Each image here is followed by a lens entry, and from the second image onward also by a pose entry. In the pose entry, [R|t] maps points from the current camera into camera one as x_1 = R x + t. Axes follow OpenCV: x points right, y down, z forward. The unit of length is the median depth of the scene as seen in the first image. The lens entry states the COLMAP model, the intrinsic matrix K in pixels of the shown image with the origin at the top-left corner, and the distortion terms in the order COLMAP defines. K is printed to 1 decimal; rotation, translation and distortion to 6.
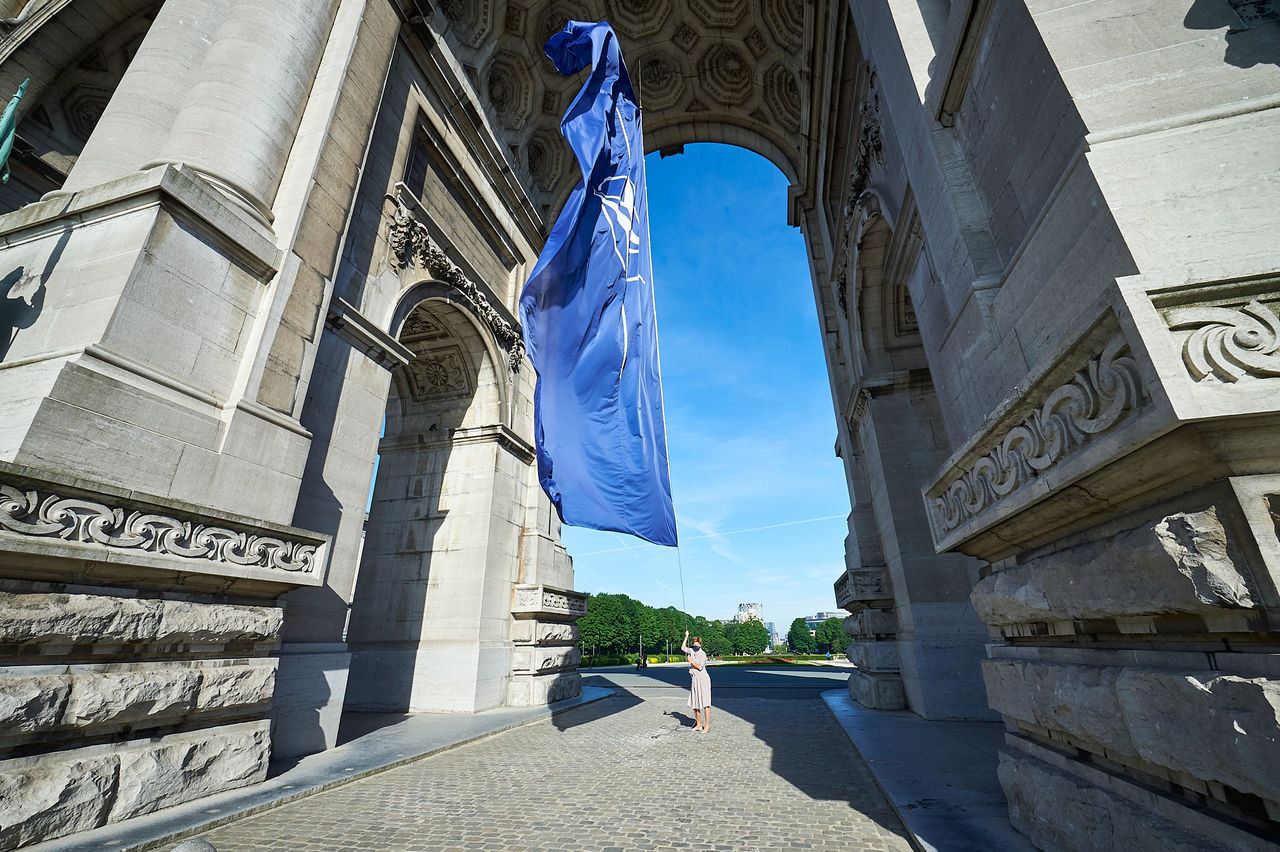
lens RADIAL K [[504.3, 0, 643.6], [0, 504.3, 432.2], [0, 0, 1]] dist [-0.002858, -0.000310]
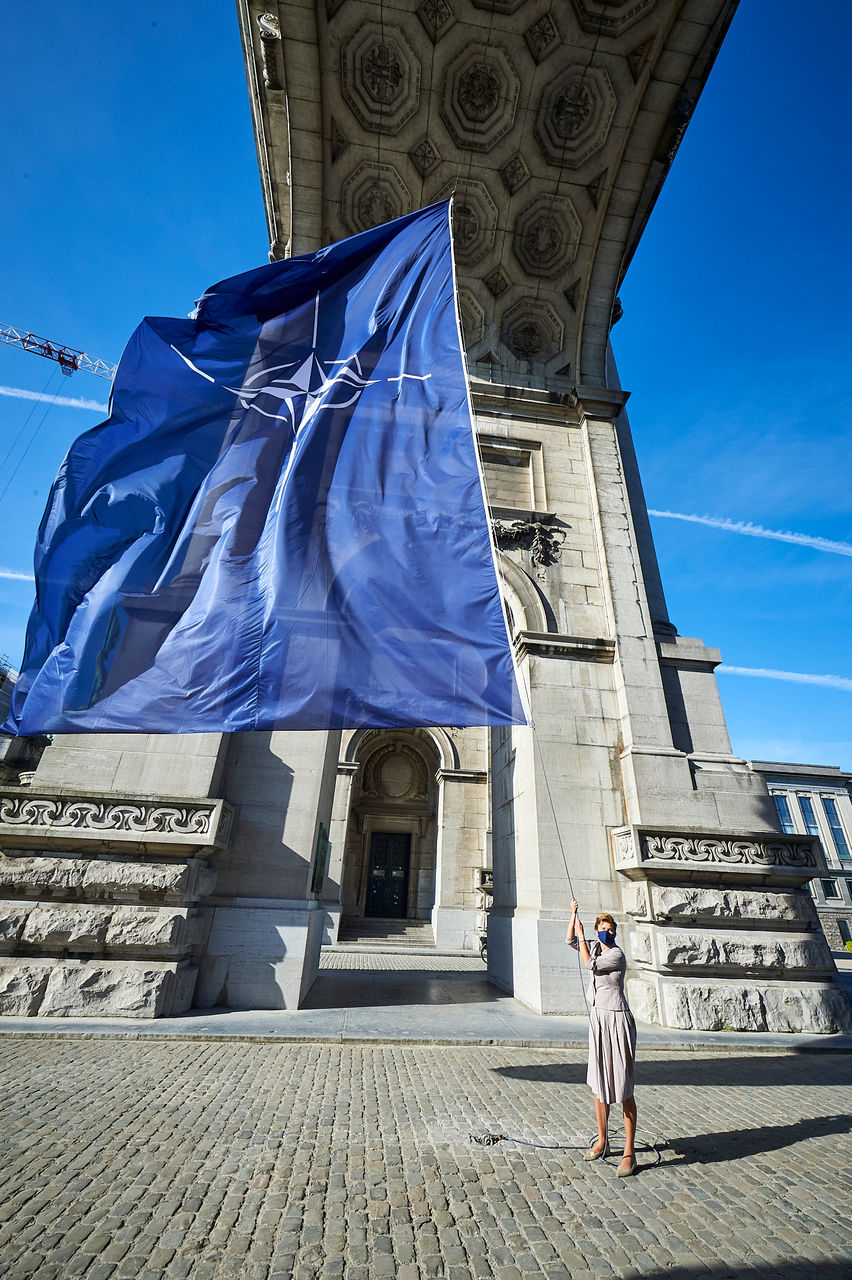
lens RADIAL K [[504.3, 0, 434.8], [0, 504.3, 640.0], [0, 0, 1]] dist [-0.002858, -0.000310]
pose [[0.371958, -0.400656, -0.837331, 0.877973], [0.313807, 0.903218, -0.292784, 0.483511], [0.873597, -0.153857, 0.461688, 1.257541]]
